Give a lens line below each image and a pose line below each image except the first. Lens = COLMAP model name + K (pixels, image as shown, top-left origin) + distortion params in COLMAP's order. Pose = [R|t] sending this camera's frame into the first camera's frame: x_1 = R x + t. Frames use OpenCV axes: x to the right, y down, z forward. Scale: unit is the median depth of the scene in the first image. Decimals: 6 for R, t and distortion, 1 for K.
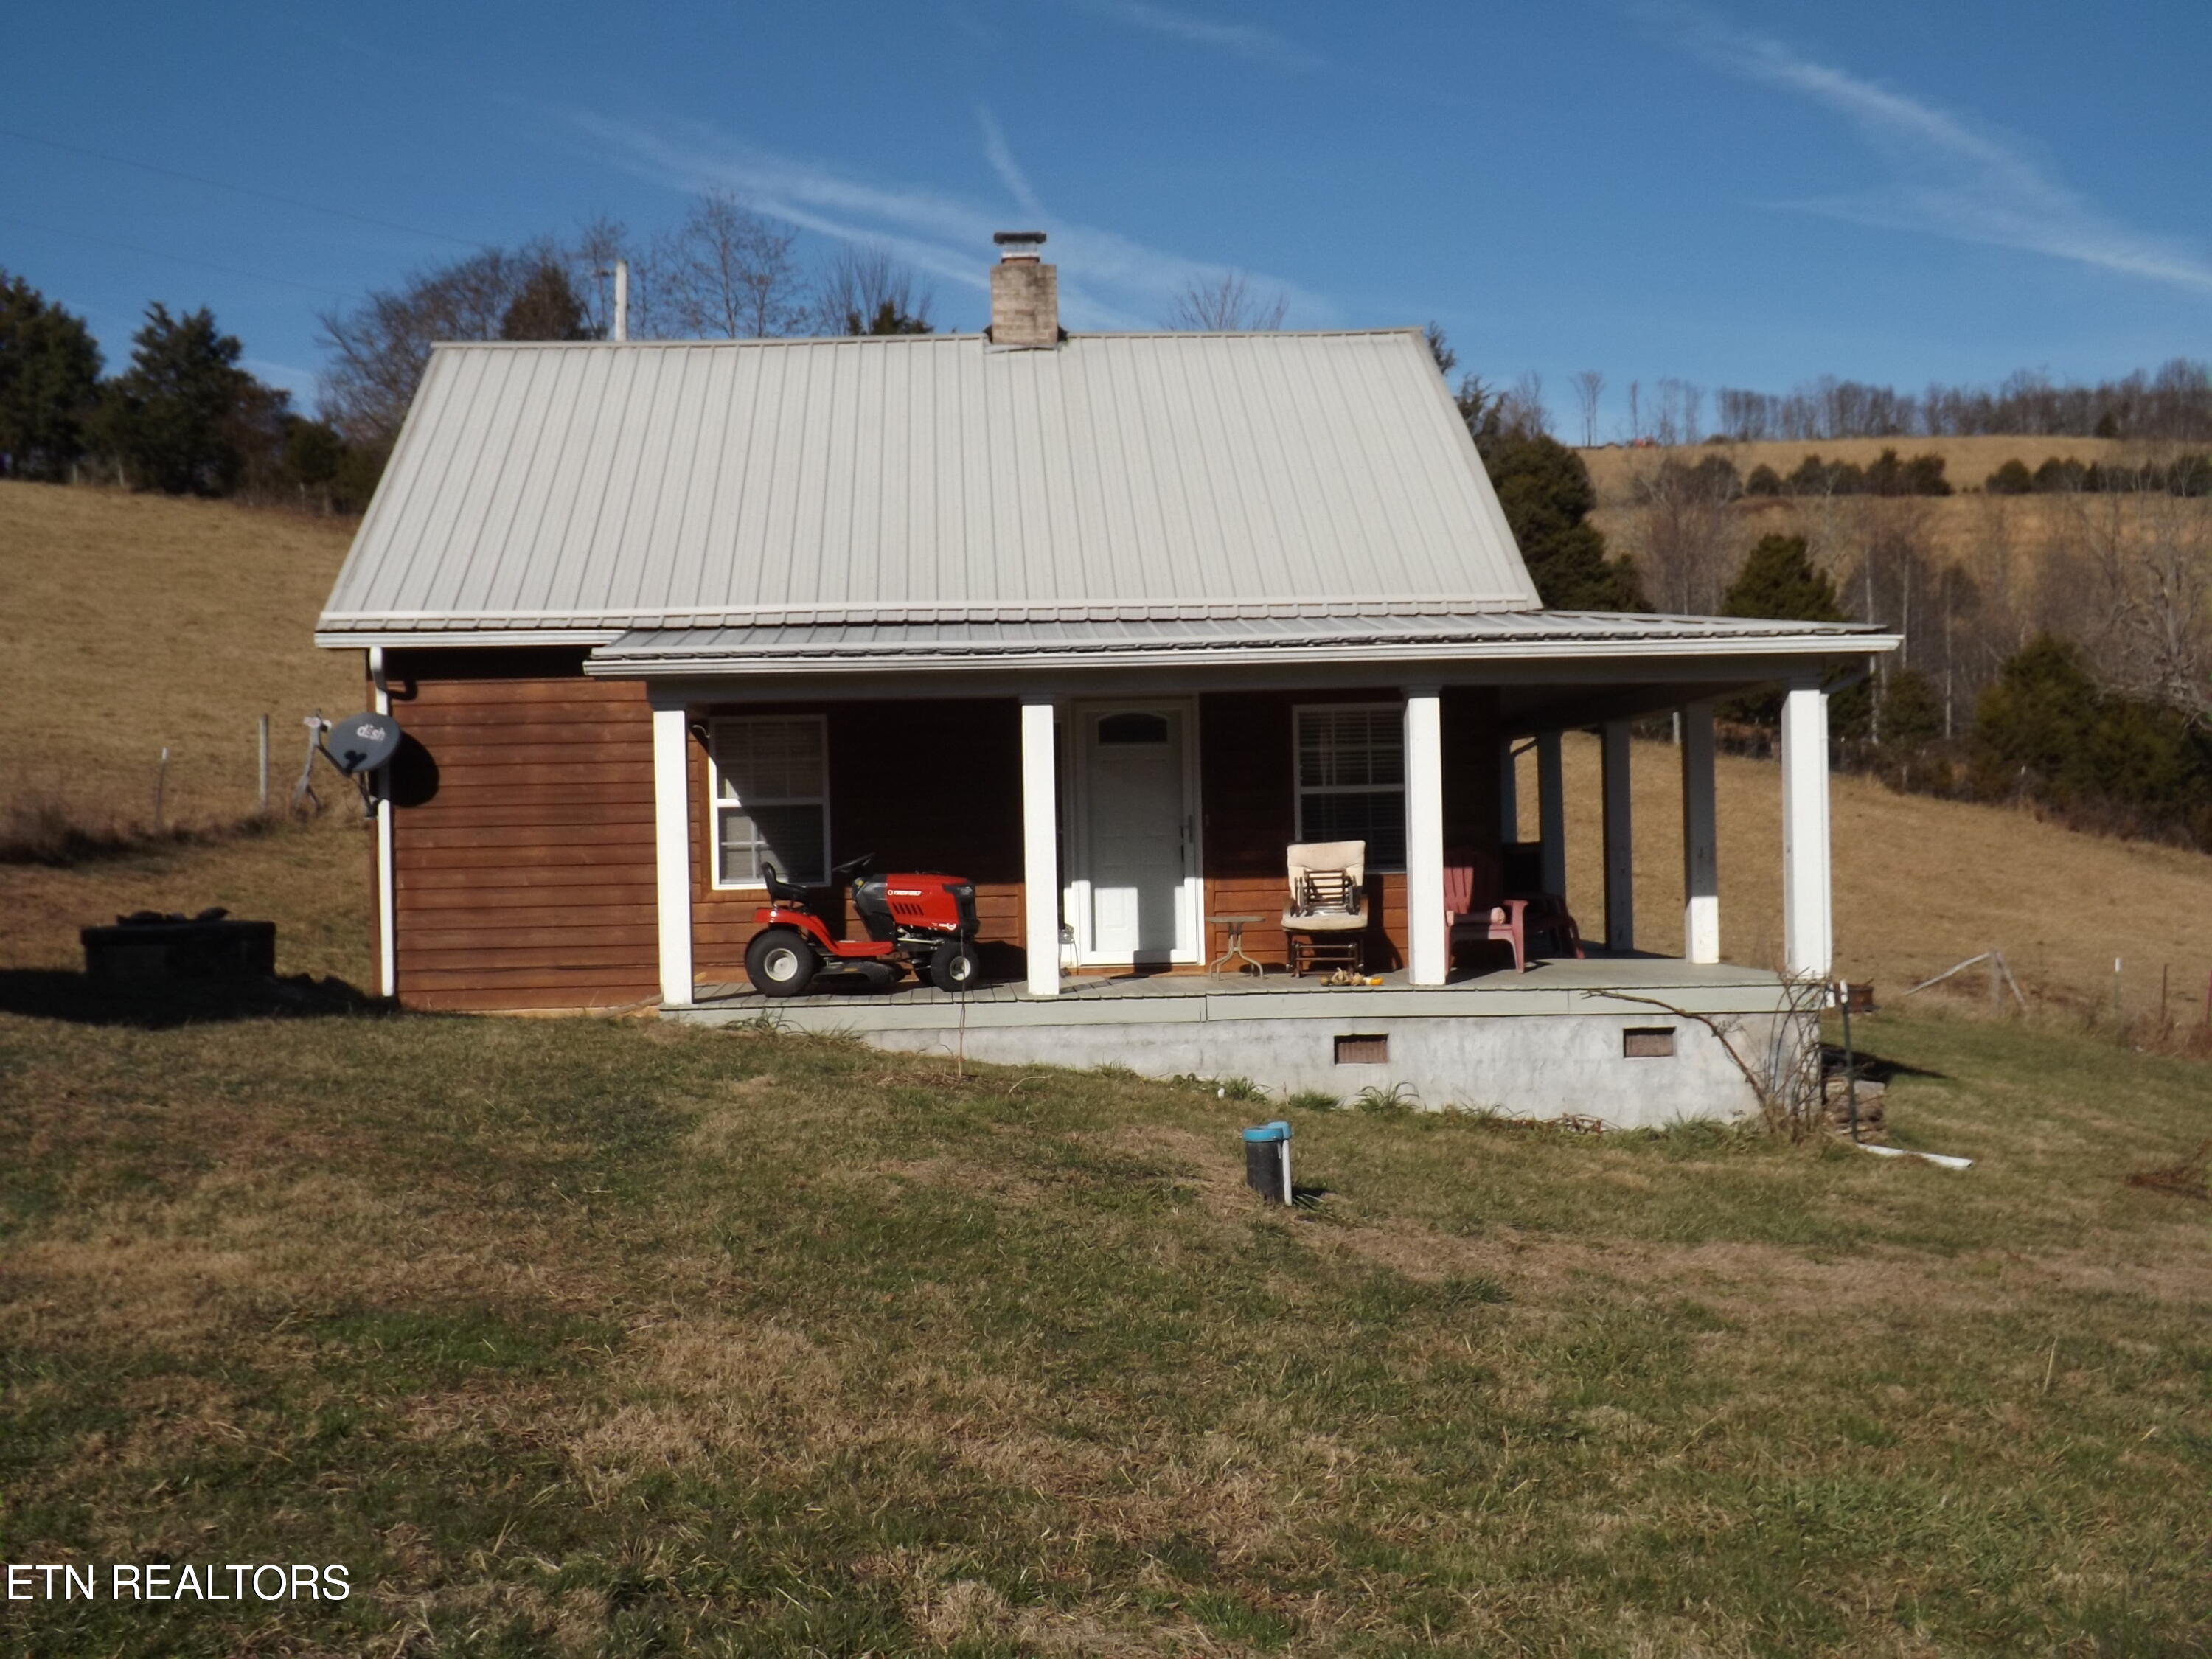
lens RADIAL K [[2637.1, 0, 1106.0], [0, 2637.1, 829.5], [0, 0, 1]] dist [-0.004714, -0.033206]
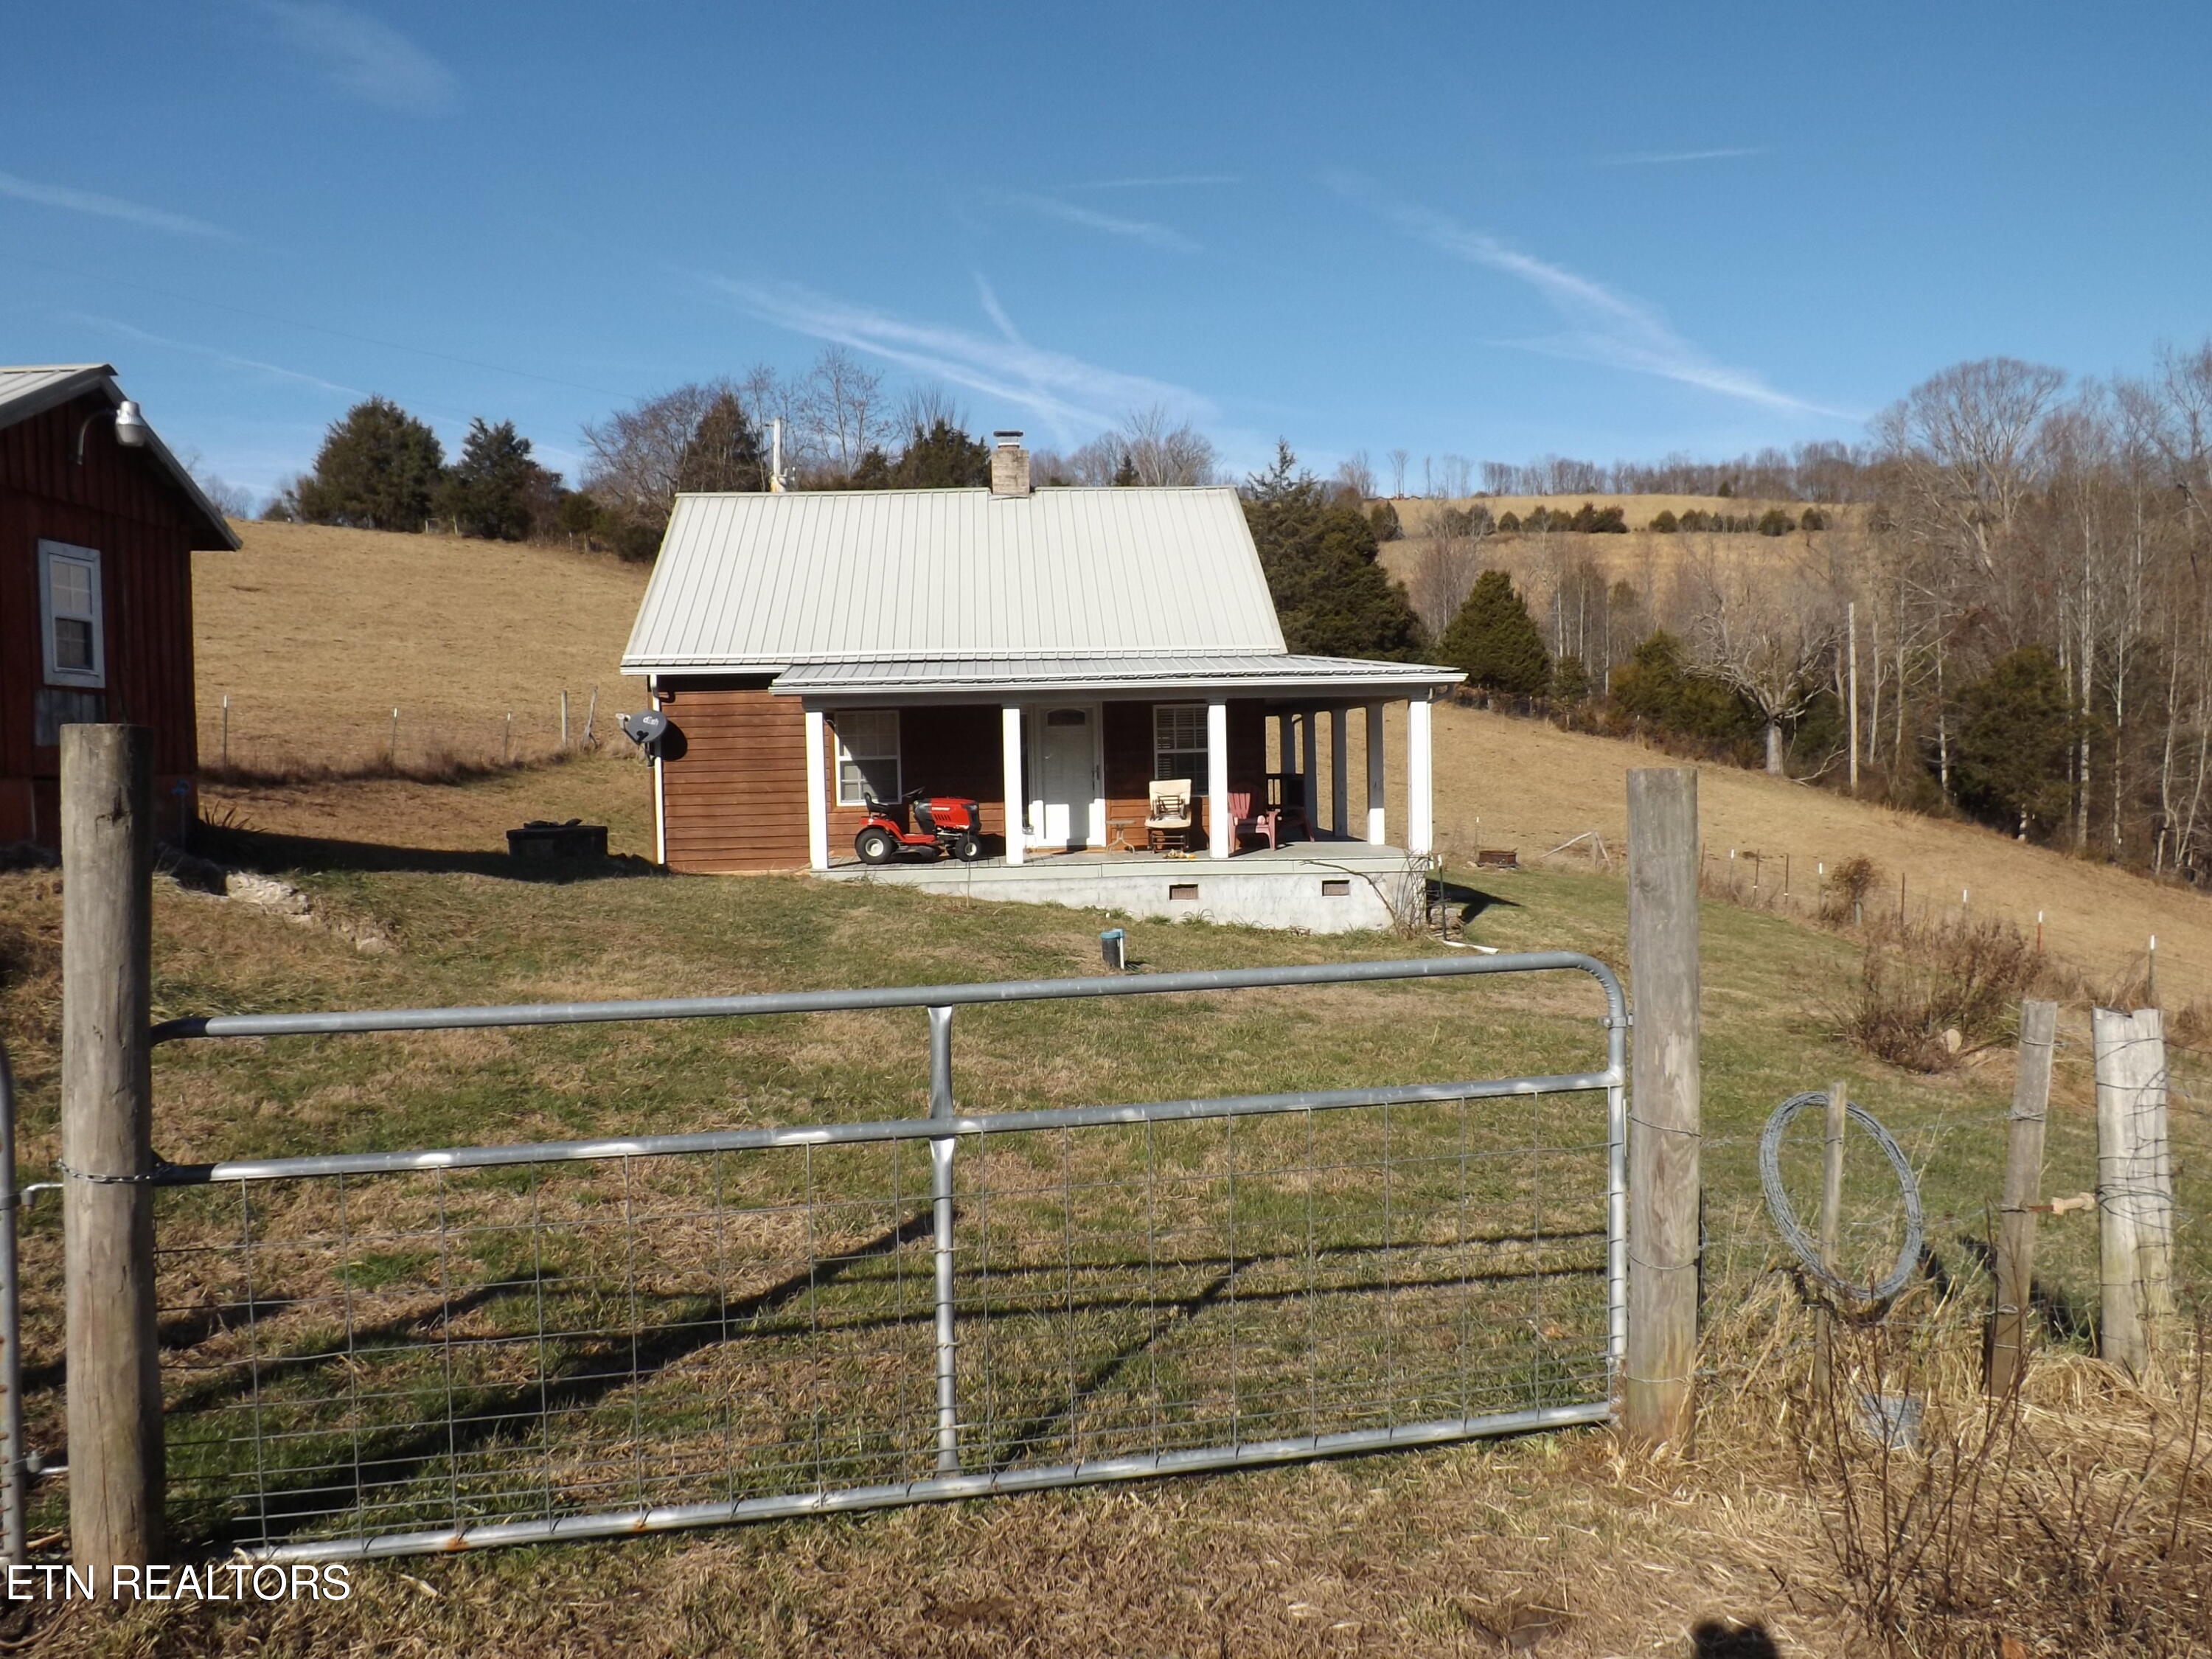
lens RADIAL K [[1578.6, 0, 1106.0], [0, 1578.6, 829.5], [0, 0, 1]] dist [-0.064734, -0.002056]
pose [[0.999737, -0.001506, 0.022864, 0.014824], [0.000485, 0.999006, 0.044575, -0.011064], [-0.022909, -0.044552, 0.998744, -0.116975]]
